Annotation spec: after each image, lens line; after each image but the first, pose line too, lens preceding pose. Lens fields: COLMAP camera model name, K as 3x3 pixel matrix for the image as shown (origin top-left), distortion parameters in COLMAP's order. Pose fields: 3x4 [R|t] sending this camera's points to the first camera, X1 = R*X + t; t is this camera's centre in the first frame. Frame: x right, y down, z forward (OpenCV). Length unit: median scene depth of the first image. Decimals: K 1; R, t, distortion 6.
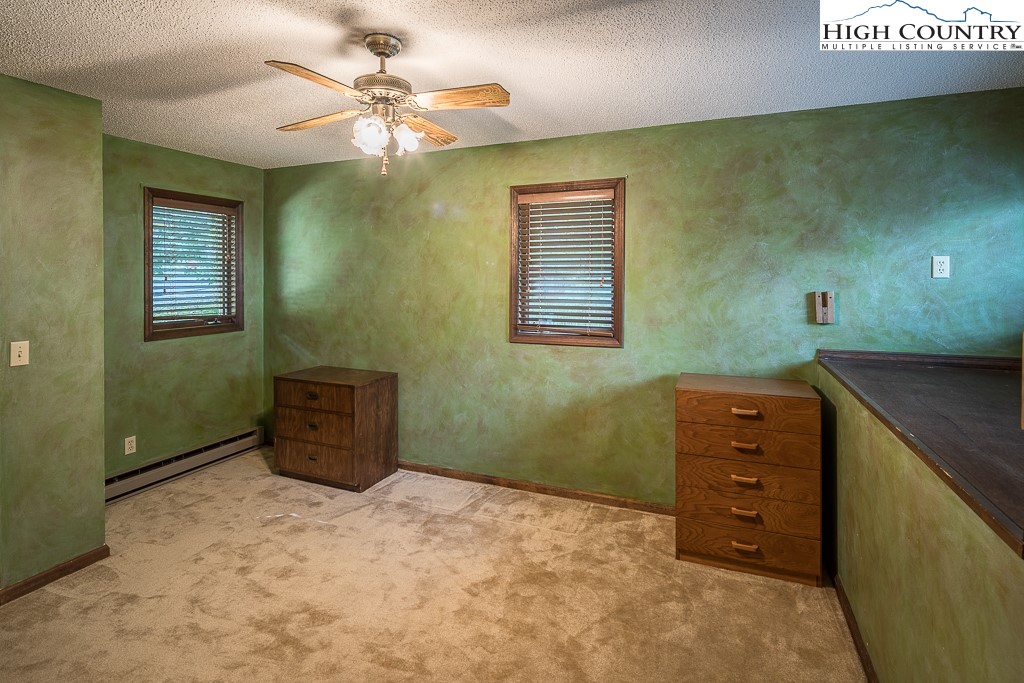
lens RADIAL K [[499.9, 0, 515.7], [0, 499.9, 273.8], [0, 0, 1]] dist [0.005993, -0.002370]
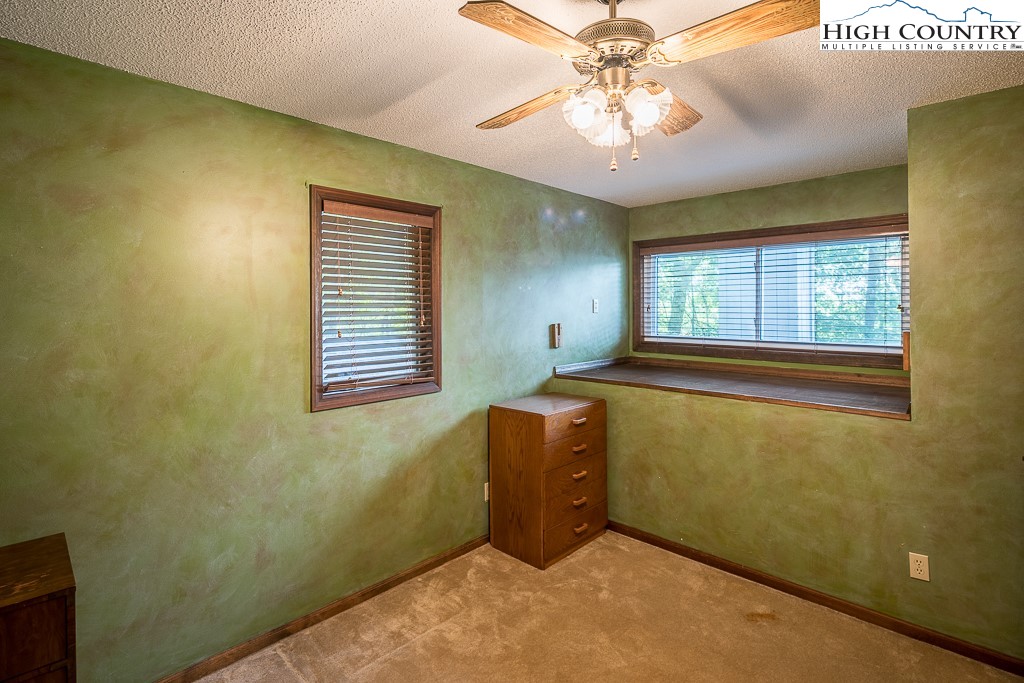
lens RADIAL K [[499.9, 0, 498.4], [0, 499.9, 311.7], [0, 0, 1]] dist [0.005993, -0.002370]
pose [[0.382445, -0.003771, 0.923971, -0.592030], [0.006310, 0.999979, 0.001470, 0.000219], [-0.923957, 0.005268, 0.382460, 0.542234]]
